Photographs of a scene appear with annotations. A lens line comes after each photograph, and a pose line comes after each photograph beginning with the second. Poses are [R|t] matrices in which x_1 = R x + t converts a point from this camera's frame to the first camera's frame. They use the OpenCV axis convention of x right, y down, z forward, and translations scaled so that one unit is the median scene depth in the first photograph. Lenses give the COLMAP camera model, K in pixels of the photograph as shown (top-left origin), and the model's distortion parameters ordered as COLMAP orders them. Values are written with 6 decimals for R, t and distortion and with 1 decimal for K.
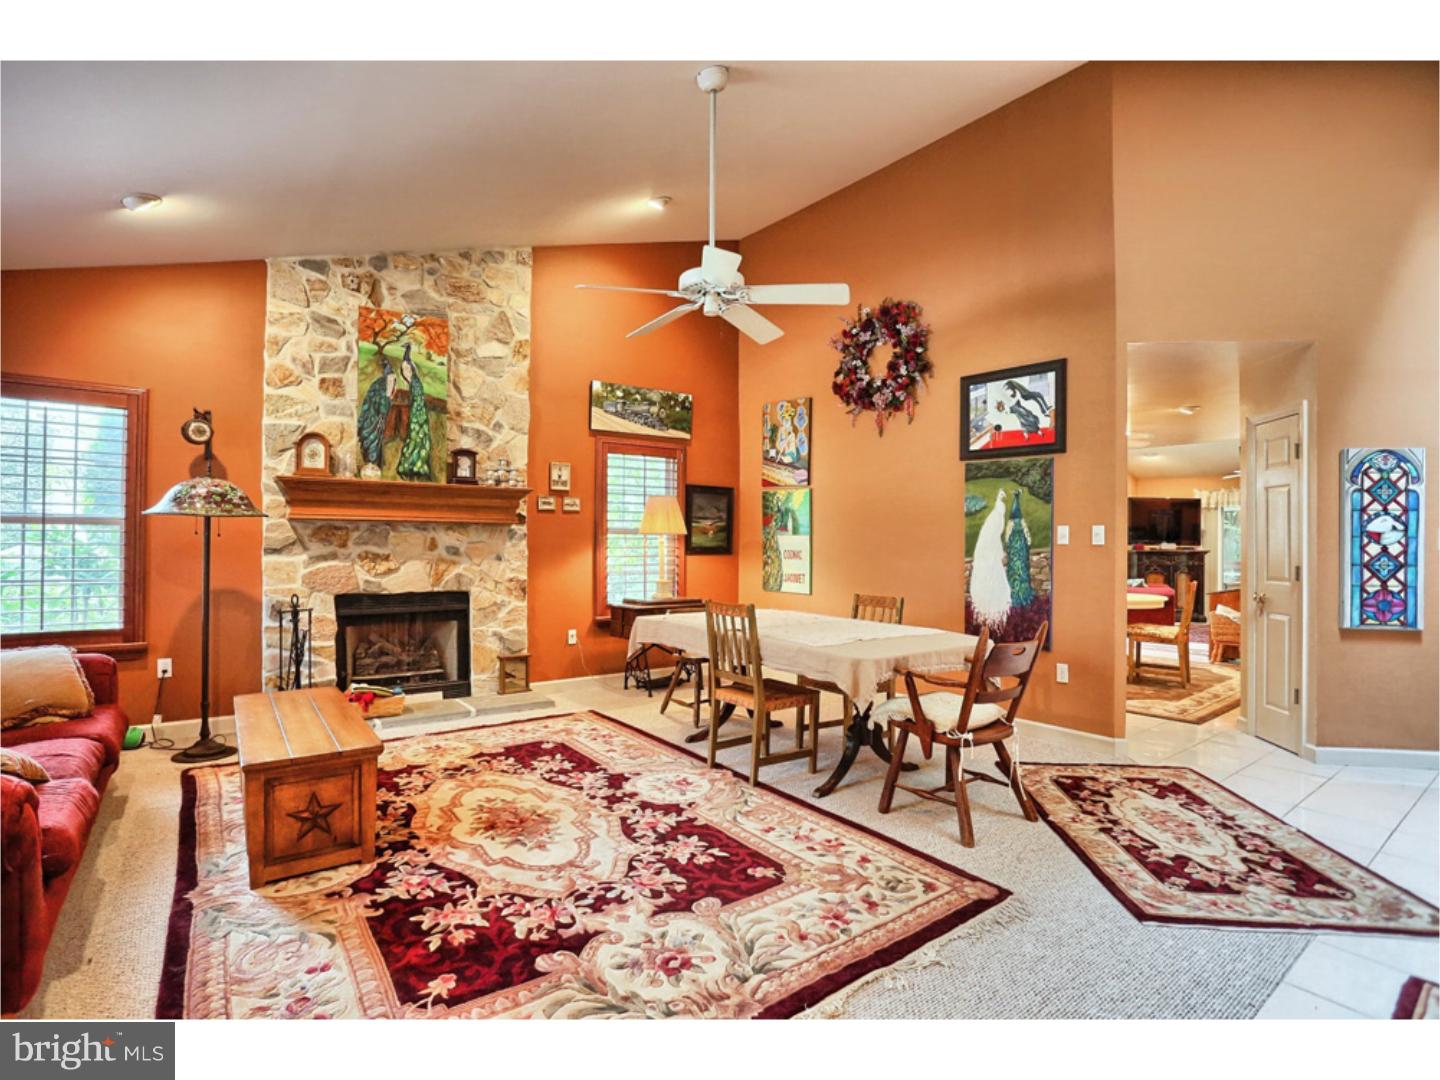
lens RADIAL K [[699.0, 0, 706.3], [0, 699.0, 536.7], [0, 0, 1]] dist [-0.076614, 0.035428]
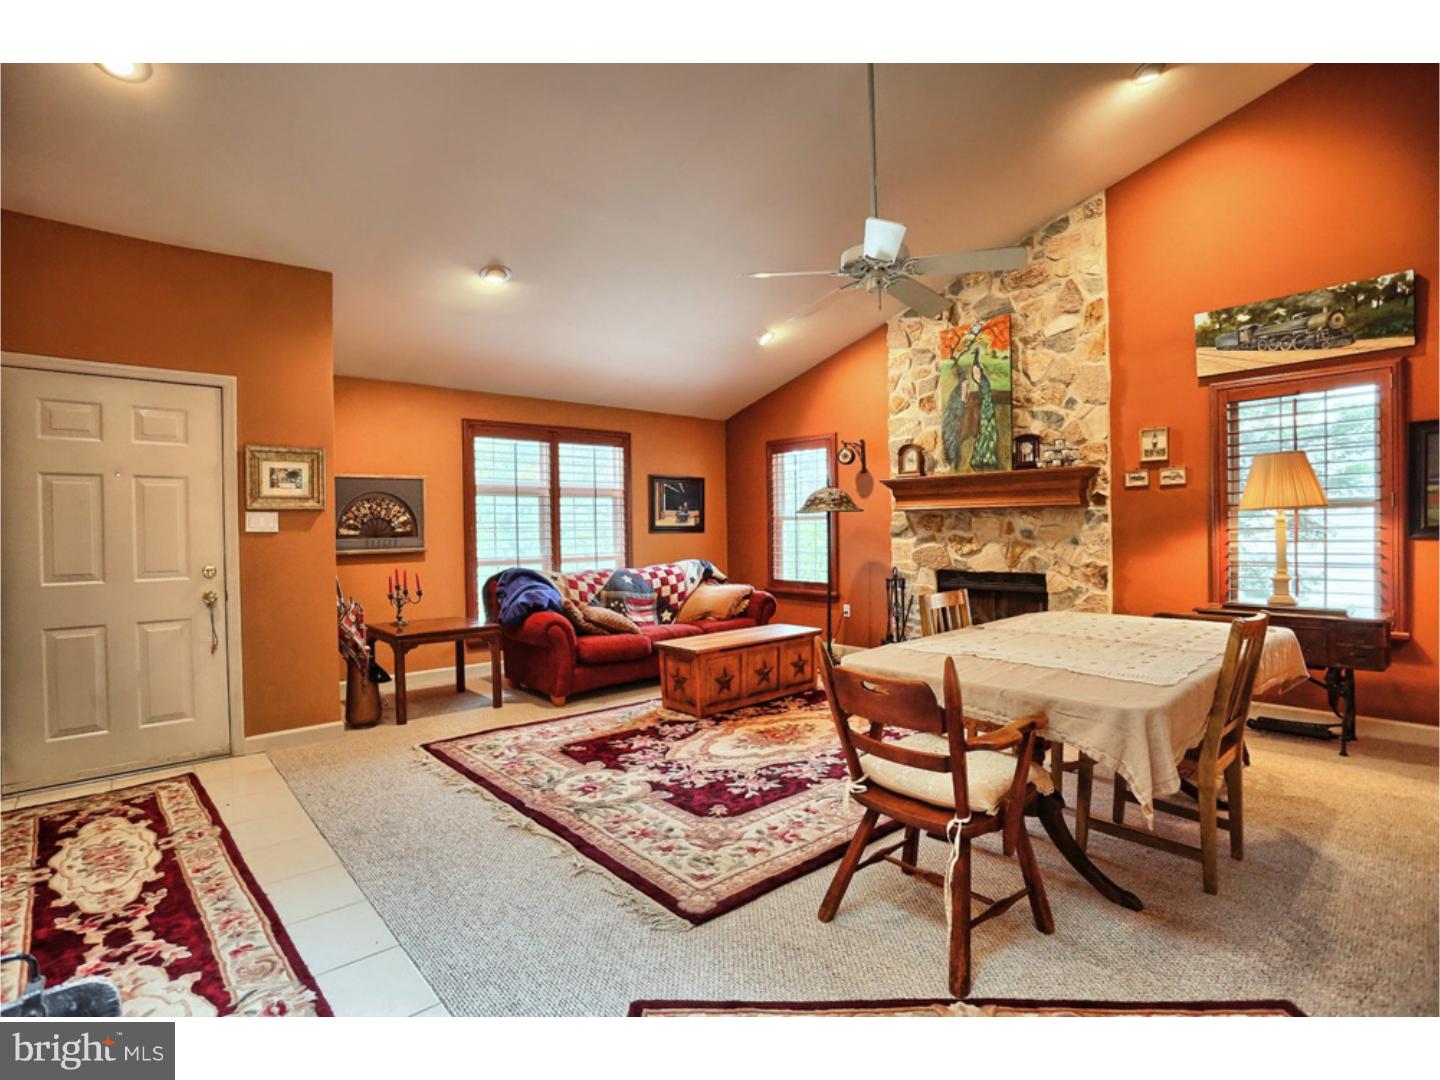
lens RADIAL K [[699.0, 0, 706.3], [0, 699.0, 536.7], [0, 0, 1]] dist [-0.076614, 0.035428]
pose [[0.085440, 0.002965, -0.996339, 0.648296], [0.023187, 0.999719, 0.004964, 0.008278], [0.996073, -0.023526, 0.085347, 0.460530]]
